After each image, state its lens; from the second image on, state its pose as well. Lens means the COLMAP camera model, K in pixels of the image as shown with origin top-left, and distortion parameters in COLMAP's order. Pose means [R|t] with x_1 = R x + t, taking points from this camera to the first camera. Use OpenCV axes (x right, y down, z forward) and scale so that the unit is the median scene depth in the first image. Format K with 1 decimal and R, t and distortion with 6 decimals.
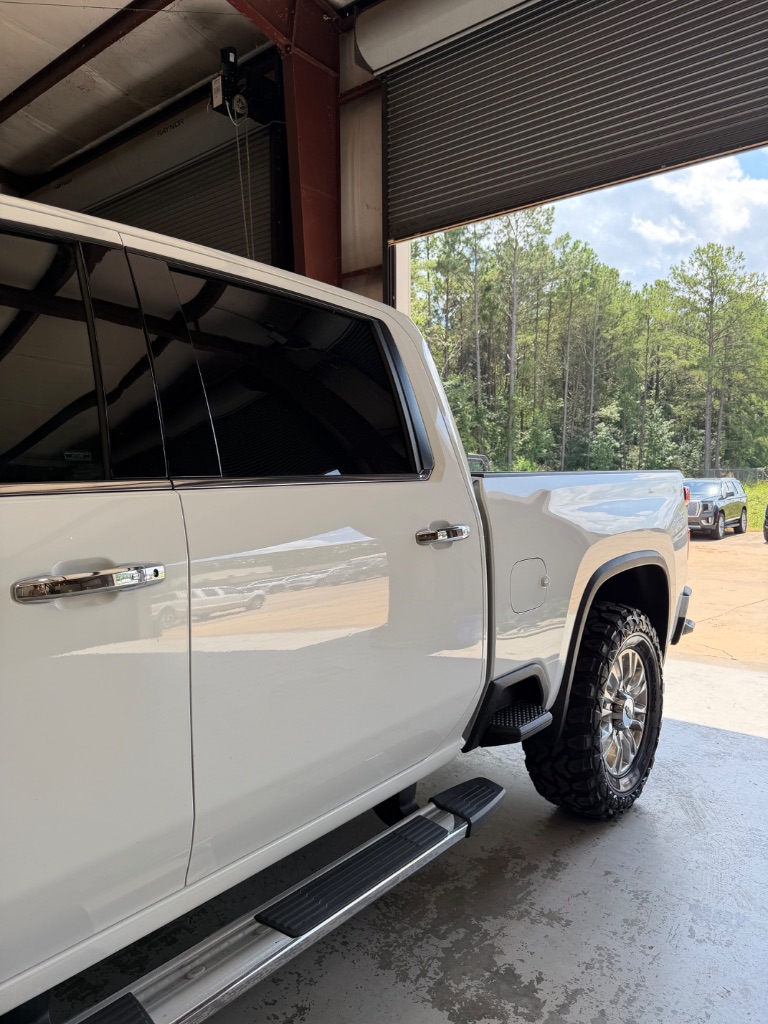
lens RADIAL K [[724.4, 0, 390.8], [0, 724.4, 510.6], [0, 0, 1]] dist [0.033411, -0.062316]
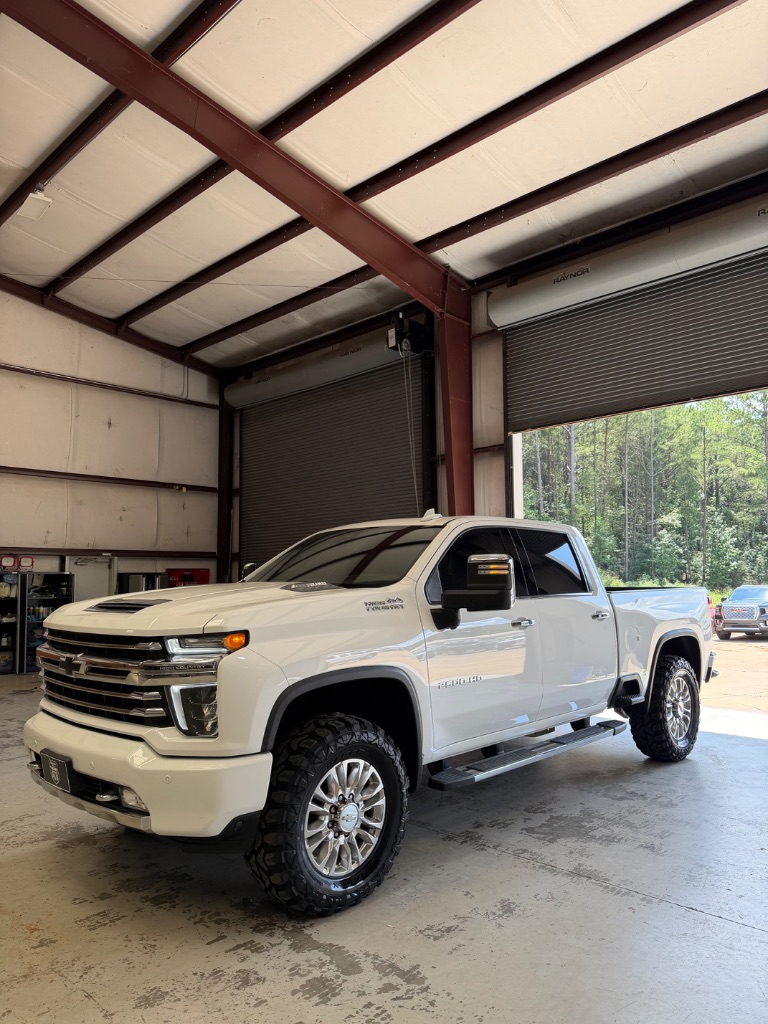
lens RADIAL K [[721.9, 0, 385.0], [0, 721.9, 519.1], [0, 0, 1]] dist [0.018544, -0.026604]
pose [[0.996147, -0.013529, -0.086644, -0.016167], [0.001805, 0.990981, -0.133992, 0.001099], [0.087675, 0.133320, 0.987187, -0.058591]]
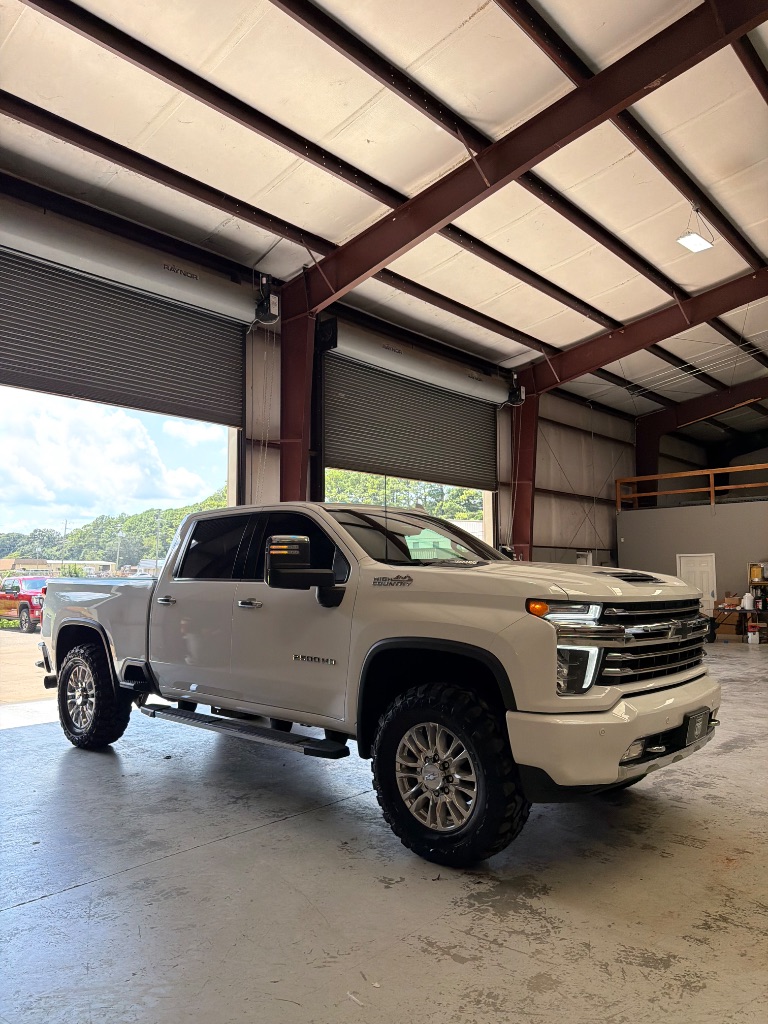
lens RADIAL K [[720.4, 0, 382.6], [0, 720.4, 517.5], [0, 0, 1]] dist [0.026884, -0.036635]
pose [[0.060971, 0.087612, 0.994287, -0.112708], [0.059066, 0.994078, -0.091216, -0.000703], [-0.996390, 0.064290, 0.055435, 0.020629]]
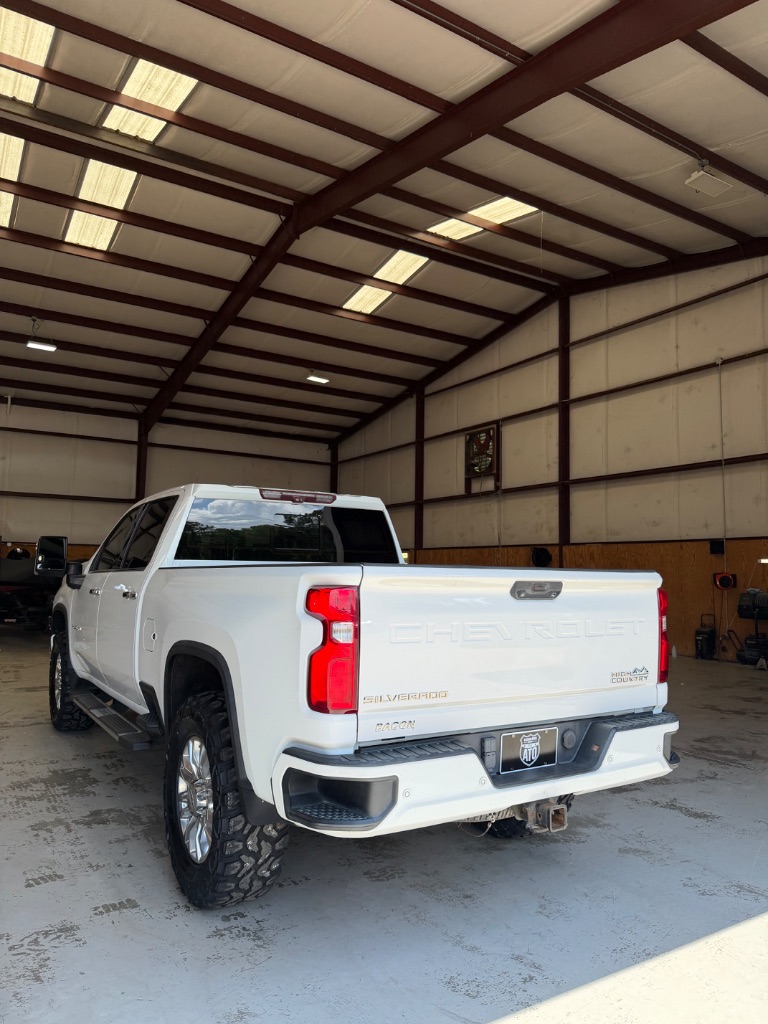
lens RADIAL K [[720.4, 0, 382.6], [0, 720.4, 517.5], [0, 0, 1]] dist [0.026884, -0.036635]
pose [[-0.319950, -0.073508, -0.944578, 0.064213], [-0.061613, 0.996490, -0.056678, -0.004449], [0.945429, 0.040064, -0.323356, 0.080976]]
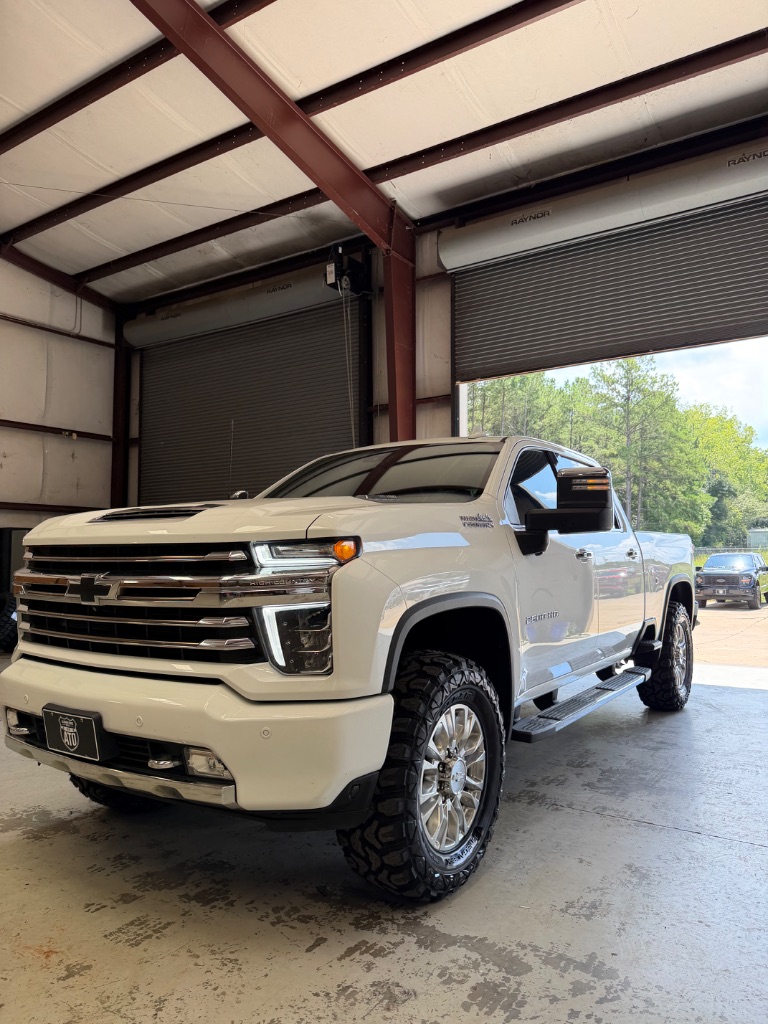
lens RADIAL K [[721.6, 0, 389.8], [0, 721.6, 509.3], [0, 0, 1]] dist [0.032023, -0.040757]
pose [[0.995069, 0.008041, 0.098860, -0.033364], [0.003047, 0.993760, -0.111499, 0.005083], [-0.099140, 0.111251, 0.988835, -0.046067]]
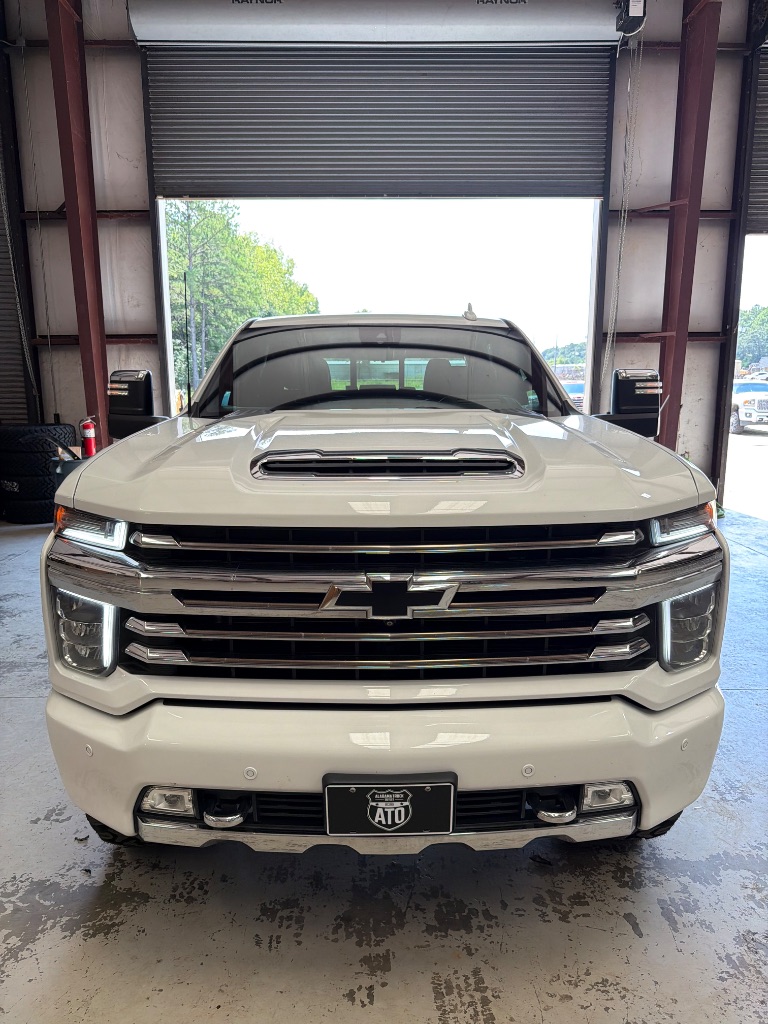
lens RADIAL K [[721.9, 0, 385.0], [0, 721.9, 519.1], [0, 0, 1]] dist [0.018544, -0.026604]
pose [[0.763949, -0.118313, 0.634338, -0.063951], [0.029421, 0.988412, 0.148920, -0.002089], [-0.644606, -0.095104, 0.758576, -0.021779]]
